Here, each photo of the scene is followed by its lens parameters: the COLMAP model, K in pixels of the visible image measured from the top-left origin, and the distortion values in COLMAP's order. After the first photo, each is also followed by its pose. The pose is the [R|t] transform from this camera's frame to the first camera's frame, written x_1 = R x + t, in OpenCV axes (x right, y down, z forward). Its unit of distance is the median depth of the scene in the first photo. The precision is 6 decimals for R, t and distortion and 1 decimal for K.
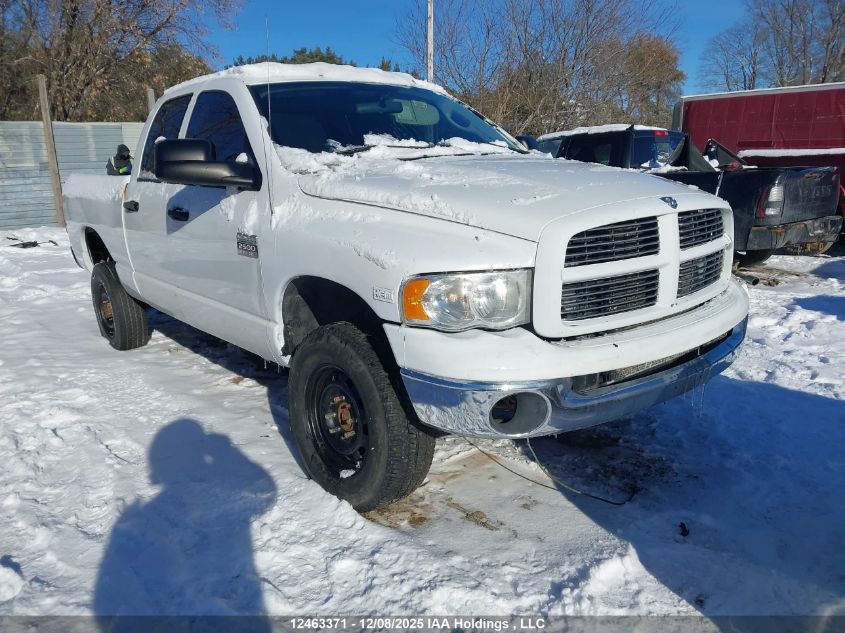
lens RADIAL K [[656.2, 0, 409.2], [0, 656.2, 314.9], [0, 0, 1]] dist [0.034889, -0.033337]
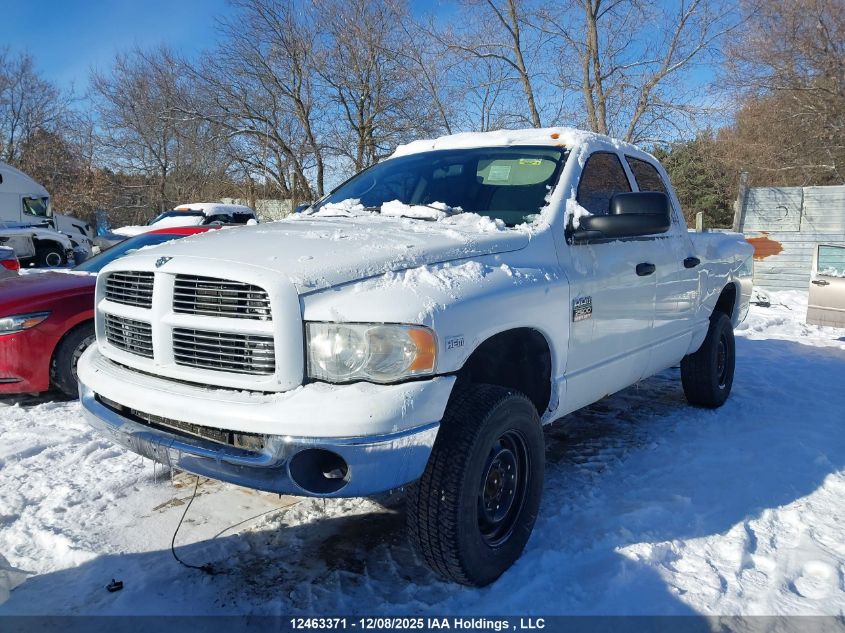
lens RADIAL K [[656.2, 0, 409.2], [0, 656.2, 314.9], [0, 0, 1]] dist [0.034889, -0.033337]
pose [[0.238391, 0.148108, -0.959809, 1.236682], [-0.237484, 0.967189, 0.090262, -0.230170], [0.941685, 0.206421, 0.265742, 0.931017]]
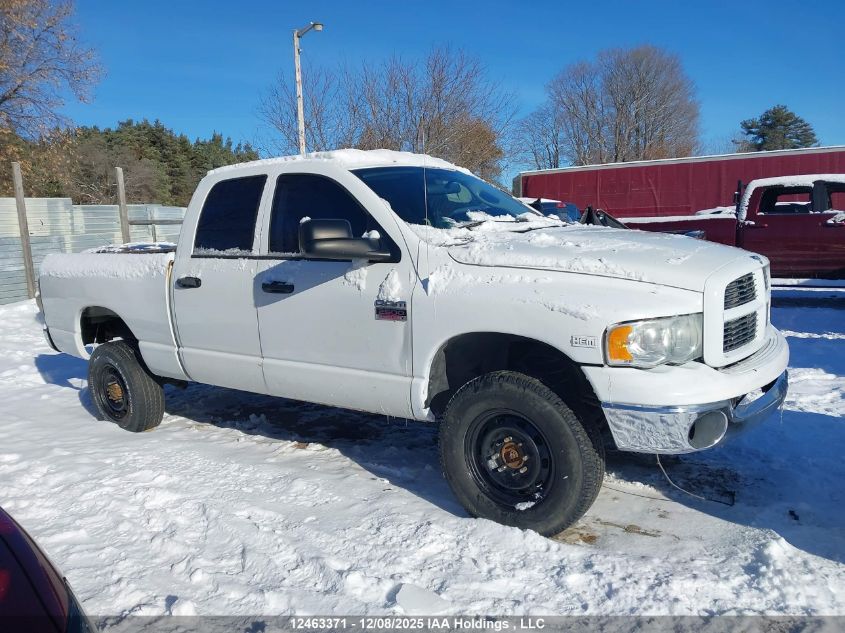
lens RADIAL K [[656.2, 0, 409.2], [0, 656.2, 314.9], [0, 0, 1]] dist [0.034889, -0.033337]
pose [[0.969173, -0.051905, 0.240852, -0.501577], [0.076137, 0.992805, -0.092416, 0.005598], [-0.234322, 0.107905, 0.966152, -0.074825]]
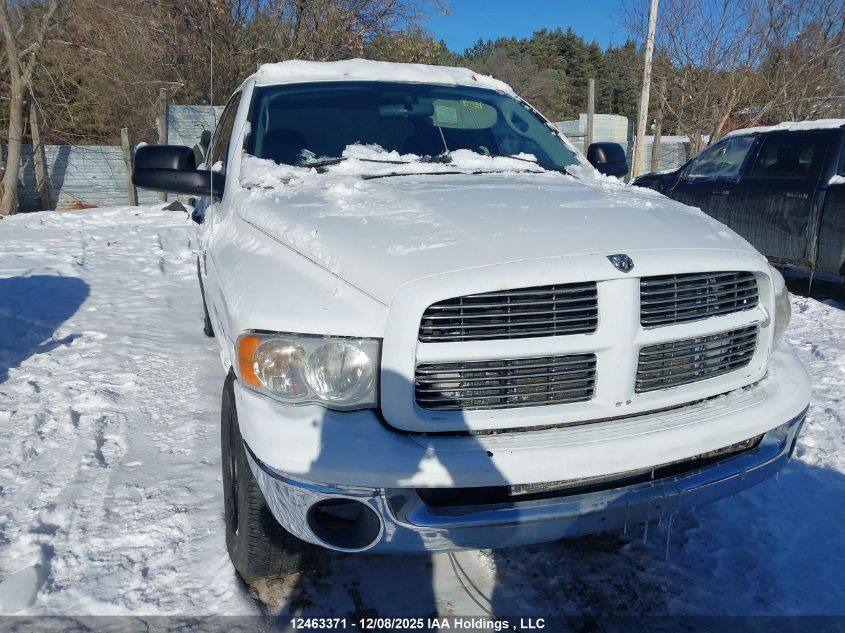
lens RADIAL K [[656.2, 0, 409.2], [0, 656.2, 314.9], [0, 0, 1]] dist [0.034889, -0.033337]
pose [[0.942464, 0.109277, -0.315943, 0.344619], [-0.101639, 0.993992, 0.040605, -0.101117], [0.318482, -0.006157, 0.947909, 0.210667]]
